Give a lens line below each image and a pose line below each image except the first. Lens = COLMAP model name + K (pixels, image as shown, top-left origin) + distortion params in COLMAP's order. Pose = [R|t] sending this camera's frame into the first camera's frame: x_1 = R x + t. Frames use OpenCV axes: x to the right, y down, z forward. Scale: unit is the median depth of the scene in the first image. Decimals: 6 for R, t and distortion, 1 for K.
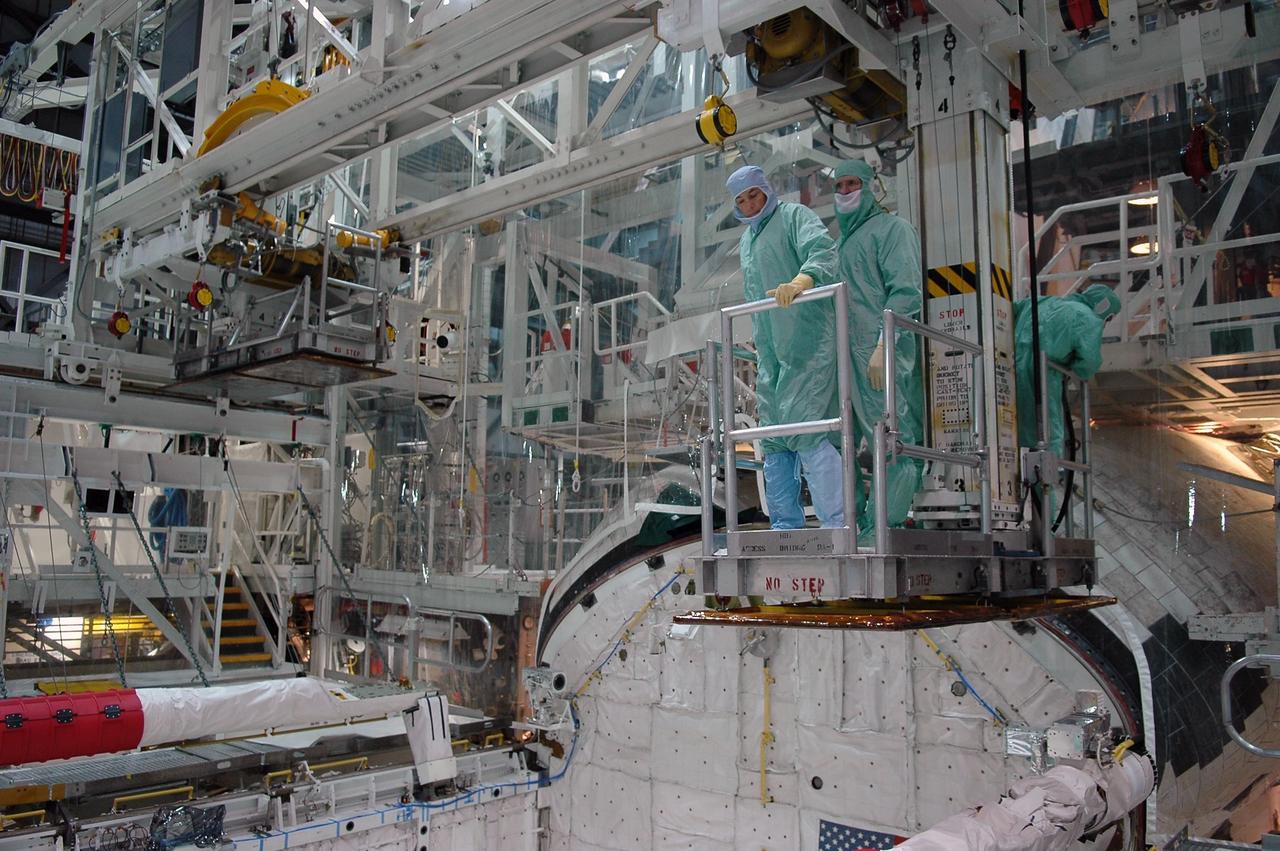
lens RADIAL K [[1004.9, 0, 640.0], [0, 1004.9, 425.5], [0, 0, 1]] dist [-0.031571, -0.009207]
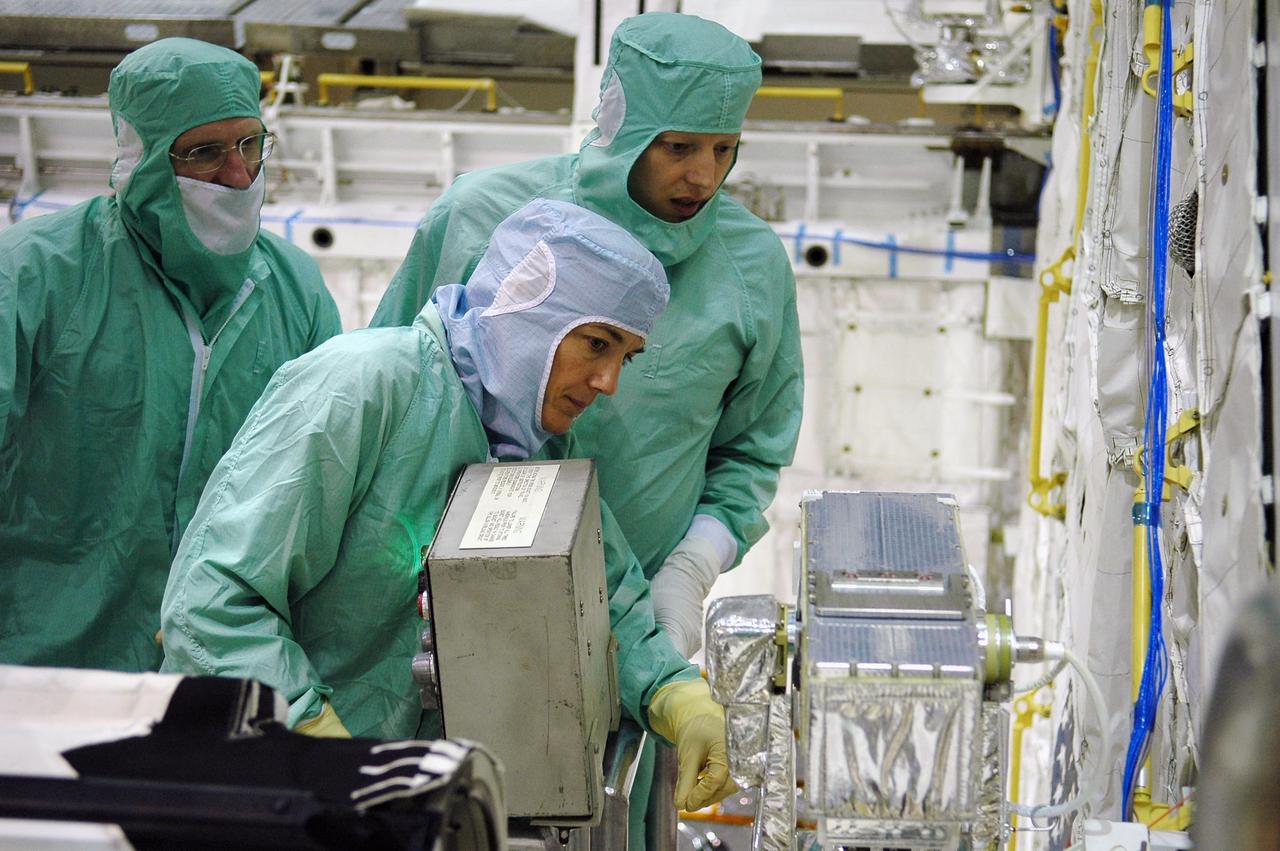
lens RADIAL K [[2403.0, 0, 640.0], [0, 2403.0, 425.5], [0, 0, 1]] dist [0.210849, -0.025043]
pose [[0.534932, 0.281594, -0.796588, 0.393095], [0.113441, 0.910350, 0.397988, 0.076465], [0.837245, -0.303262, 0.455031, 0.467268]]
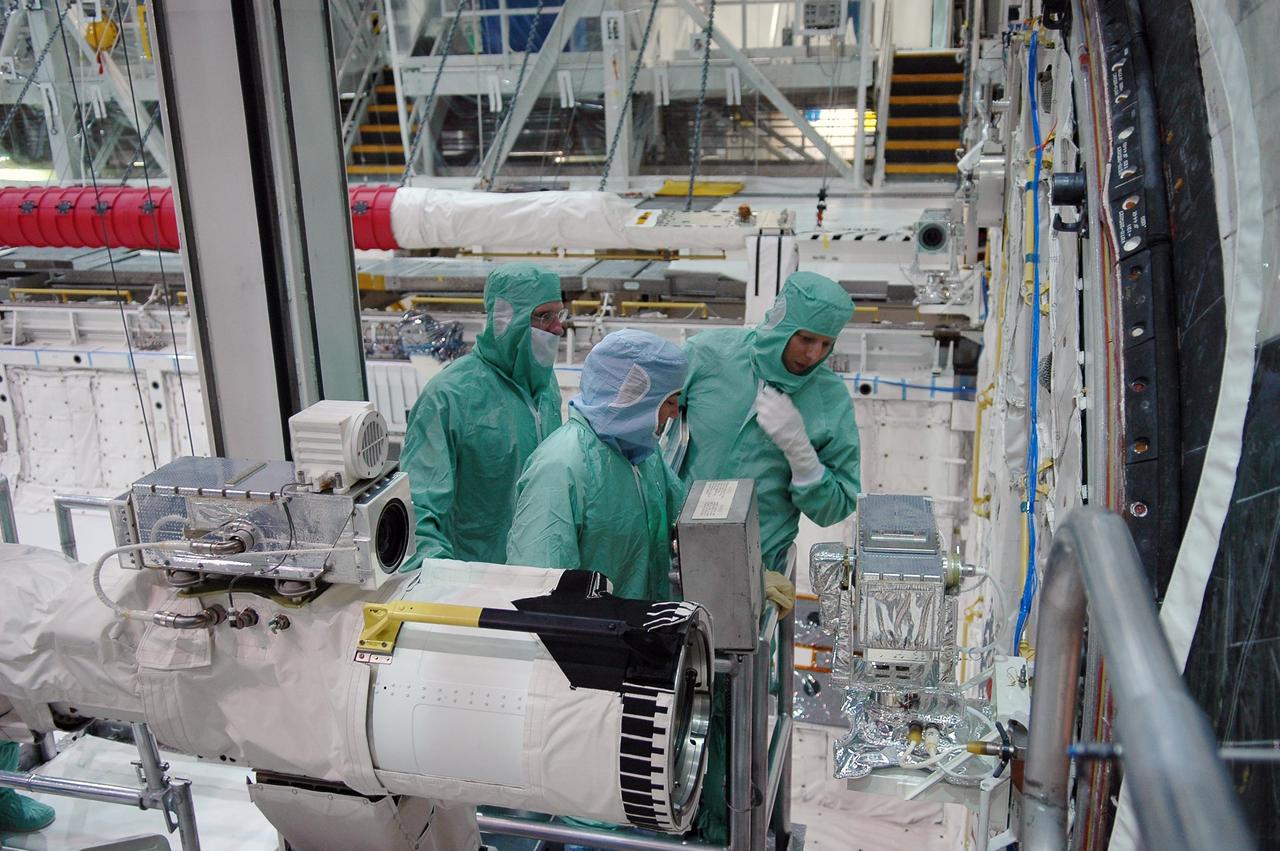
lens RADIAL K [[1202.8, 0, 640.0], [0, 1202.8, 425.5], [0, 0, 1]] dist [0.009763, -0.012636]
pose [[0.439171, 0.249851, -0.862962, 0.402908], [0.146515, 0.927772, 0.343179, 0.075173], [0.886376, -0.277151, 0.370844, 0.460534]]
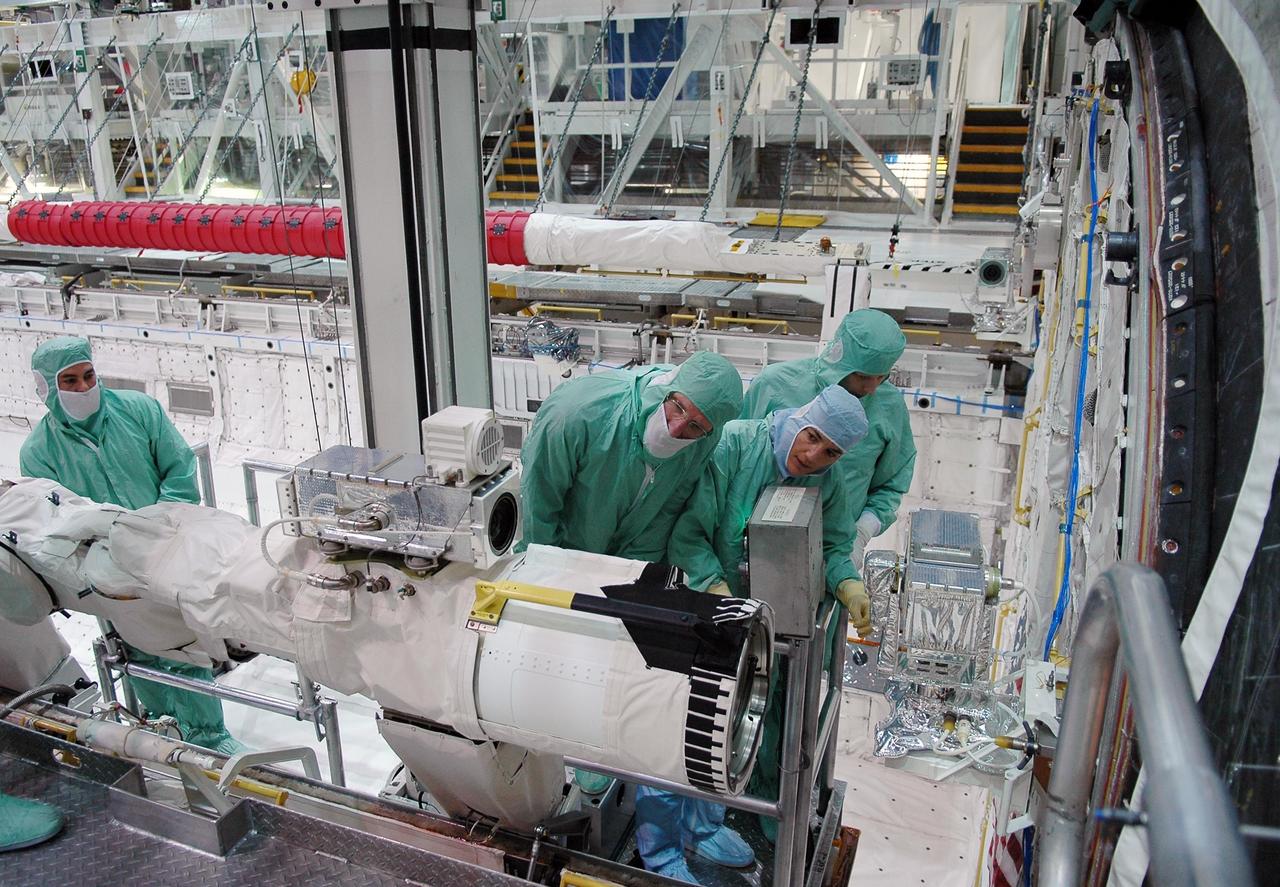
lens RADIAL K [[1015.6, 0, 600.6], [0, 1015.6, 437.2], [0, 0, 1]] dist [-0.019293, -0.046096]
pose [[0.316729, 0.290966, -0.902785, 0.397620], [0.137818, 0.927569, 0.347305, 0.072839], [0.938450, -0.234422, 0.253688, 0.464374]]
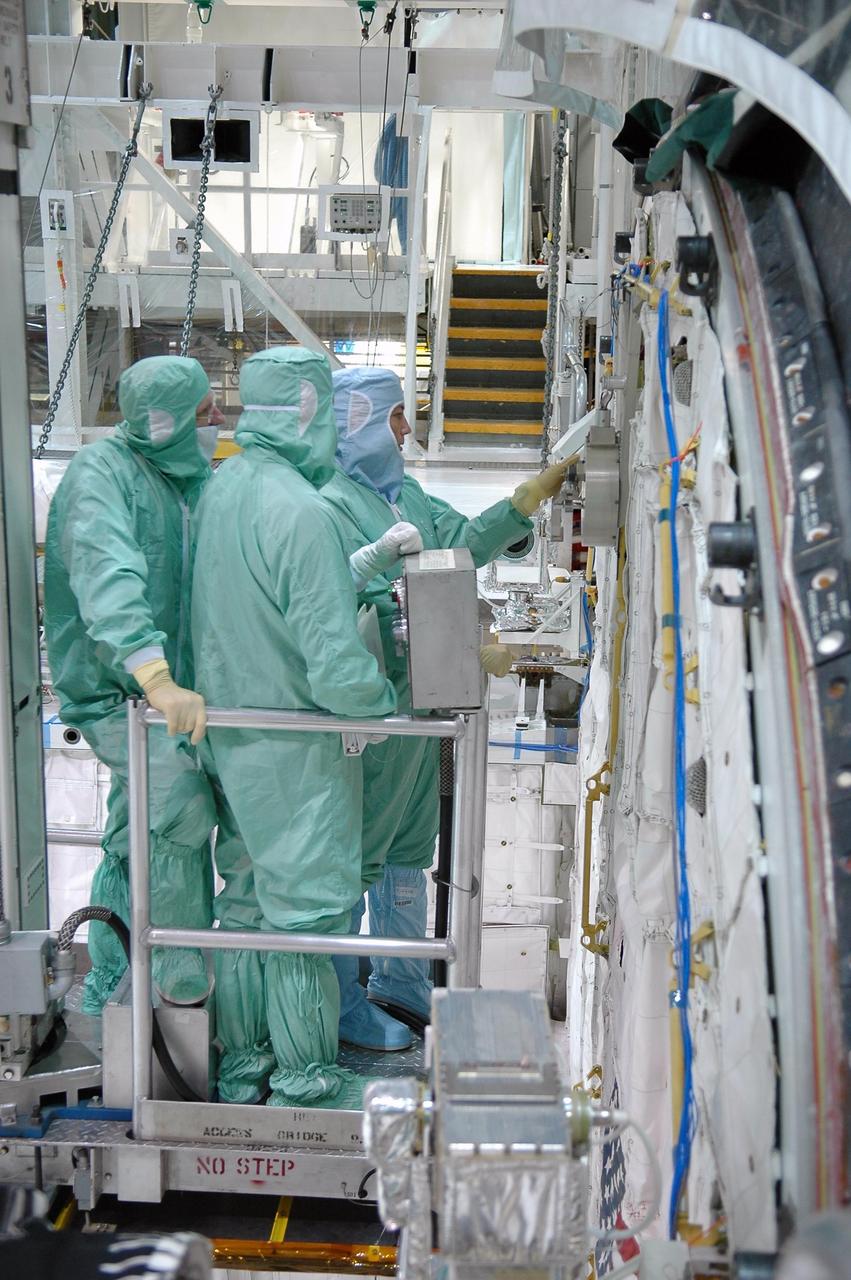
lens RADIAL K [[1677.0, 0, 425.5], [0, 1677.0, 640.0], [0, 0, 1]] dist [0.091755, 0.025029]
pose [[0.597790, 0.189667, -0.778892, 0.380812], [0.090655, 0.949382, 0.300760, 0.066463], [0.796510, -0.250402, 0.550337, 0.473510]]
